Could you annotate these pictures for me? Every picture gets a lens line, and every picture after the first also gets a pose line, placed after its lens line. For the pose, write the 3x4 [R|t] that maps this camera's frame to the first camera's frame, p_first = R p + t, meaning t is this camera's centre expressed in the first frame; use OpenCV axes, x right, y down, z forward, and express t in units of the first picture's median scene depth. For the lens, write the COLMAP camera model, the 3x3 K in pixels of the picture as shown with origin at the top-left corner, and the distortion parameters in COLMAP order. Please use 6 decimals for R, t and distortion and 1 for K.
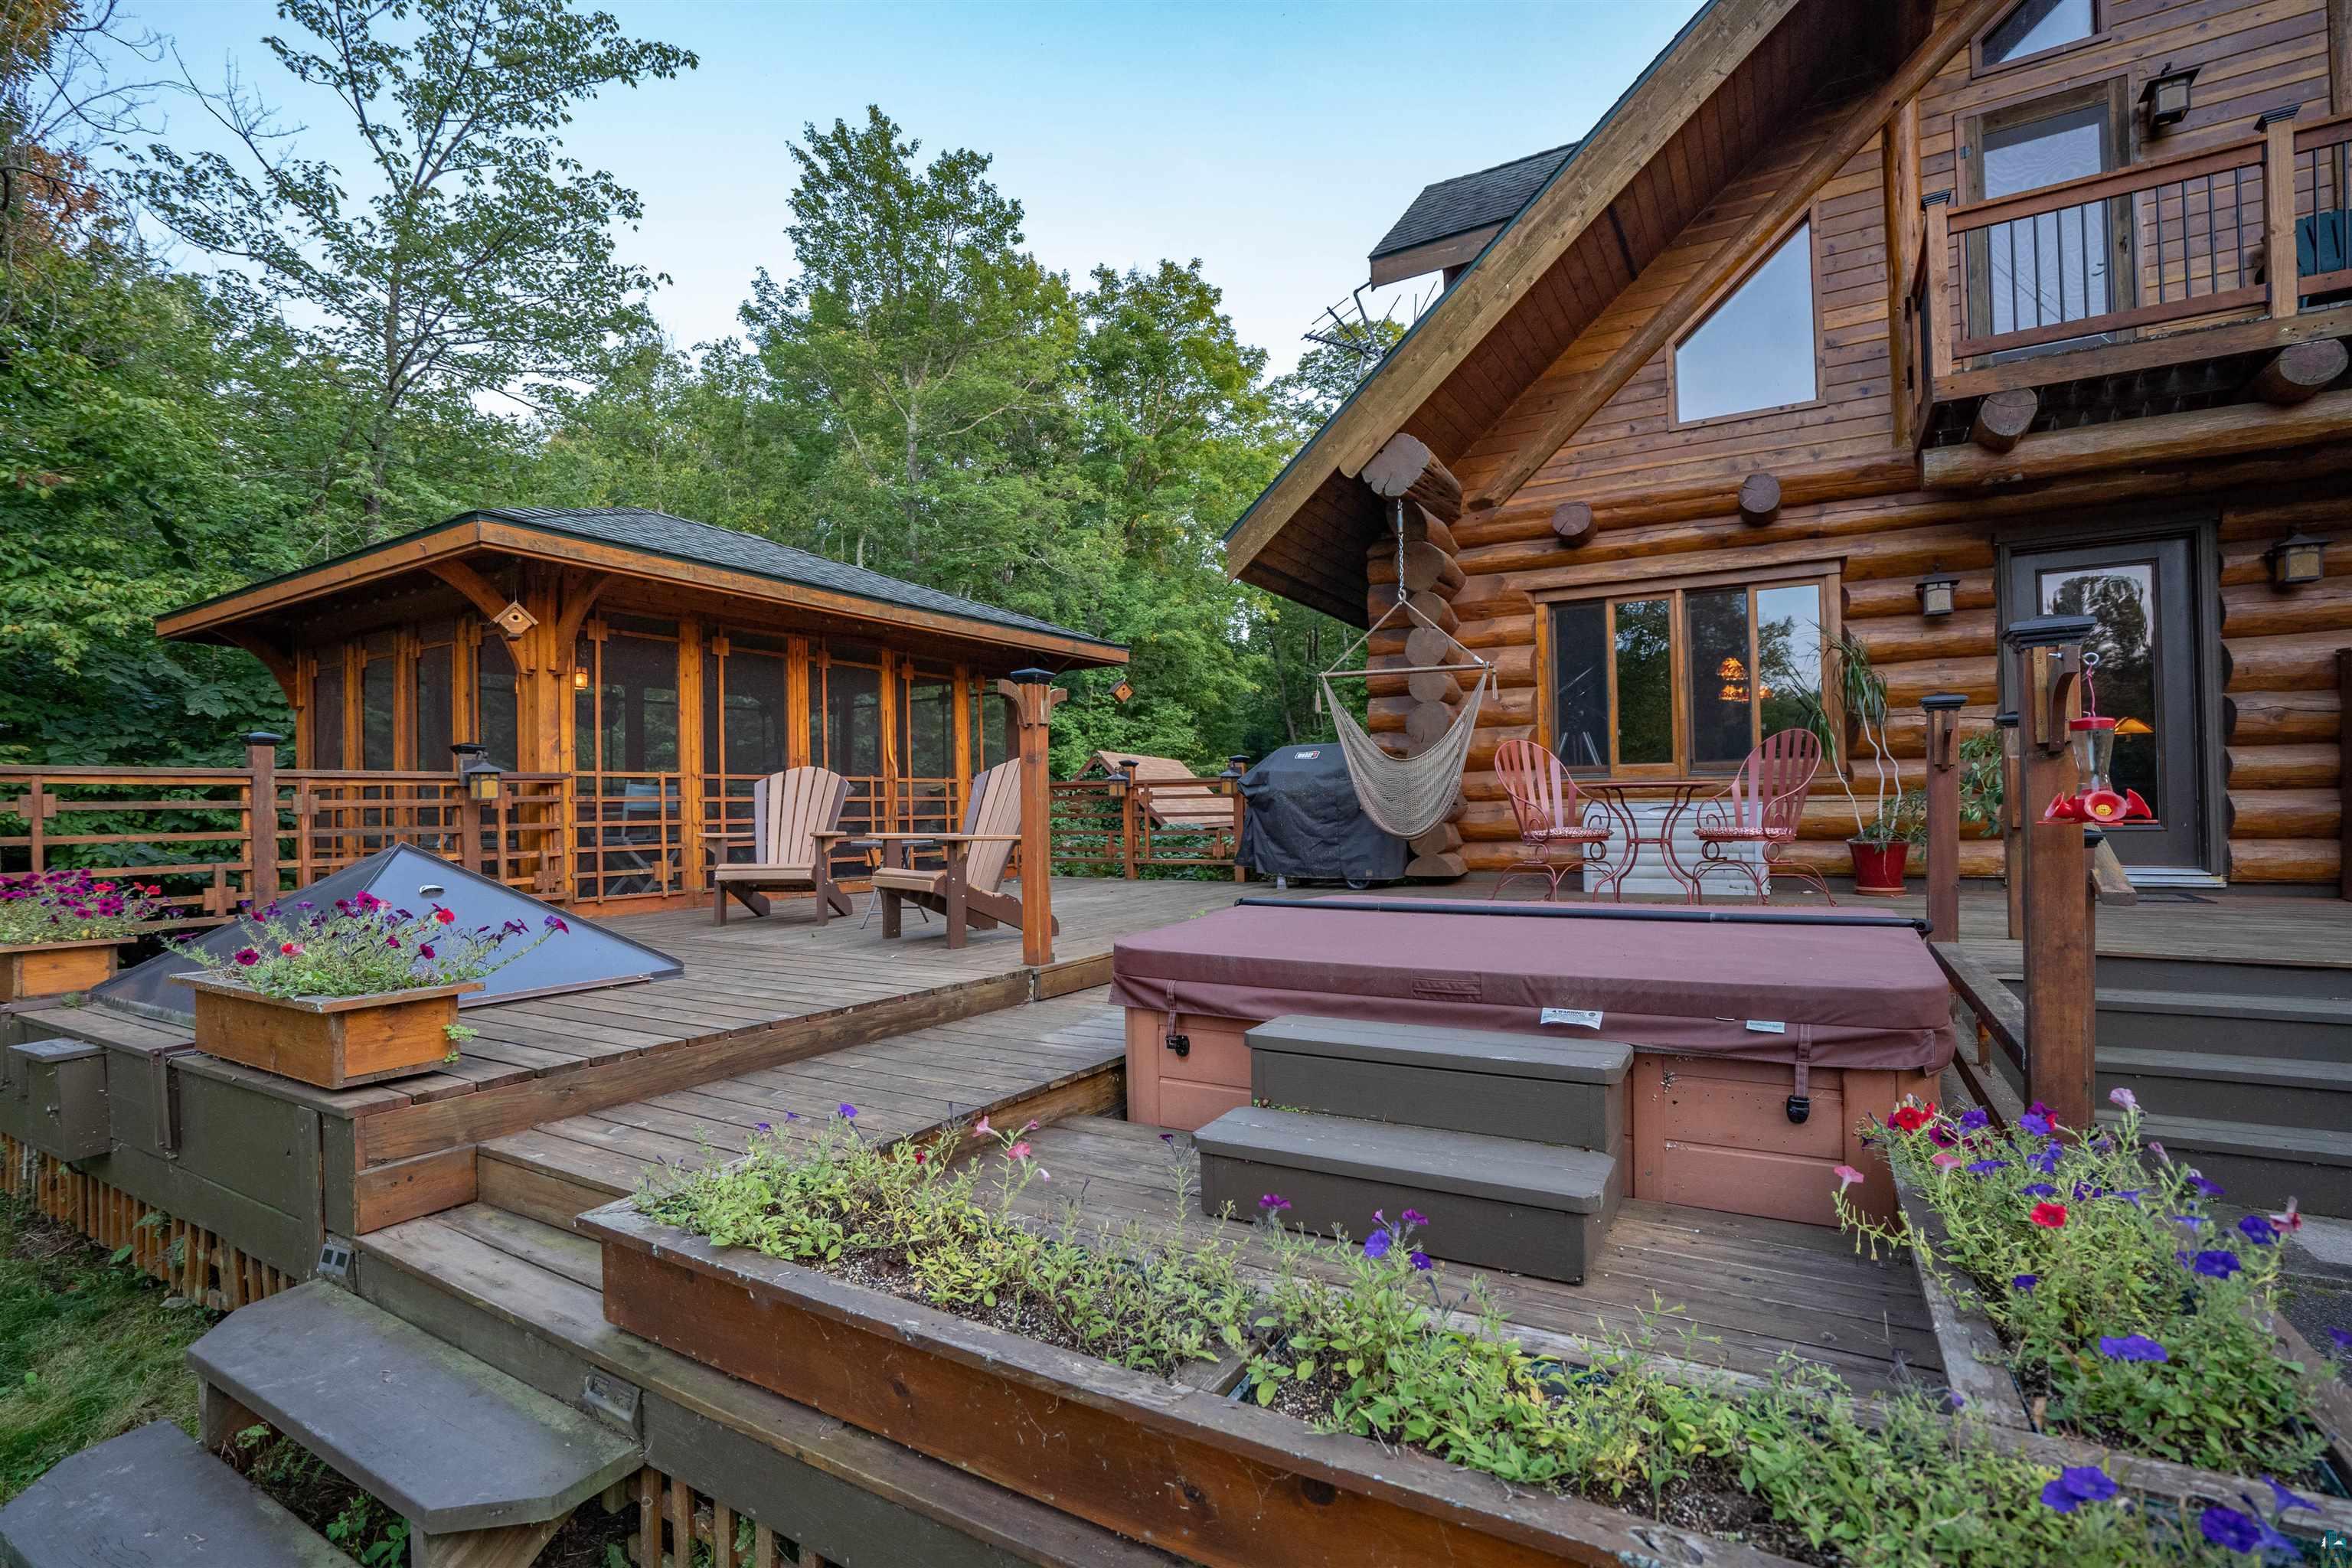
lens RADIAL K [[1070.2, 0, 1168.8], [0, 1070.2, 796.3], [0, 0, 1]] dist [-0.047040, 0.015824]
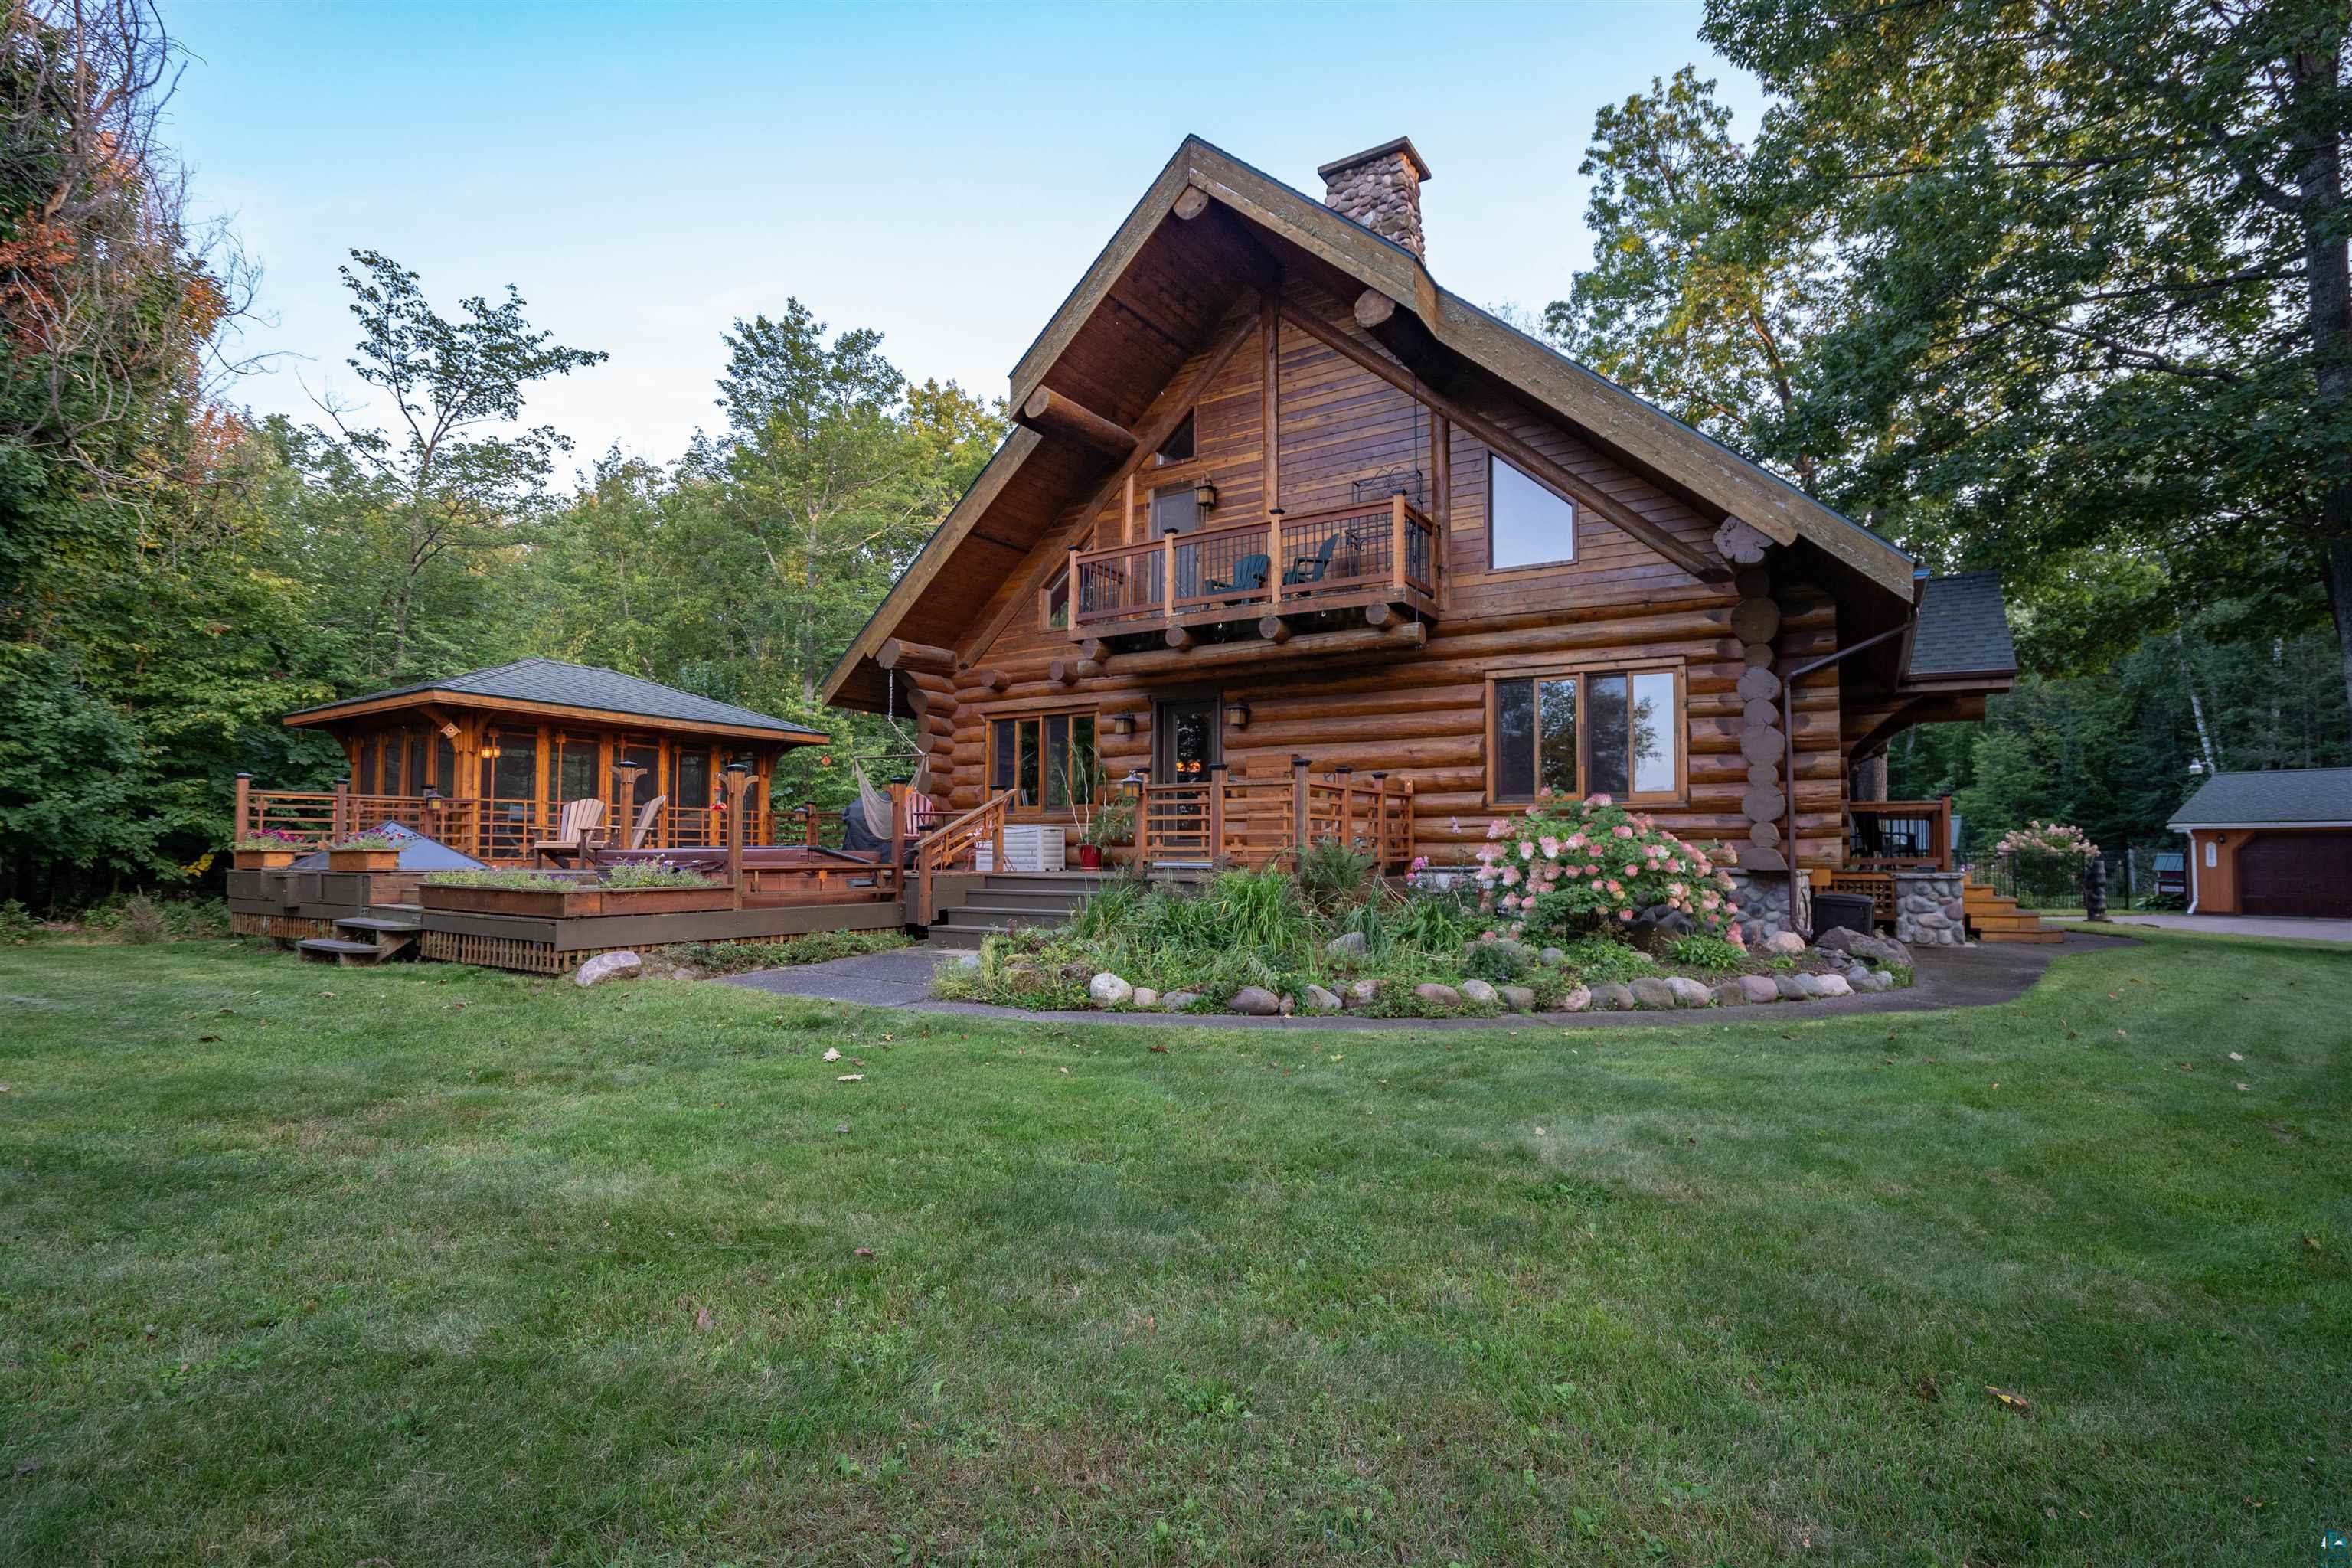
lens RADIAL K [[1121.7, 0, 1174.7], [0, 1121.7, 813.7], [0, 0, 1]] dist [-0.048169, 0.023540]
pose [[0.998883, 0.019969, -0.042816, 0.593672], [-0.021281, 0.999310, -0.030425, 0.028729], [0.042179, 0.031303, 0.998620, -0.741894]]
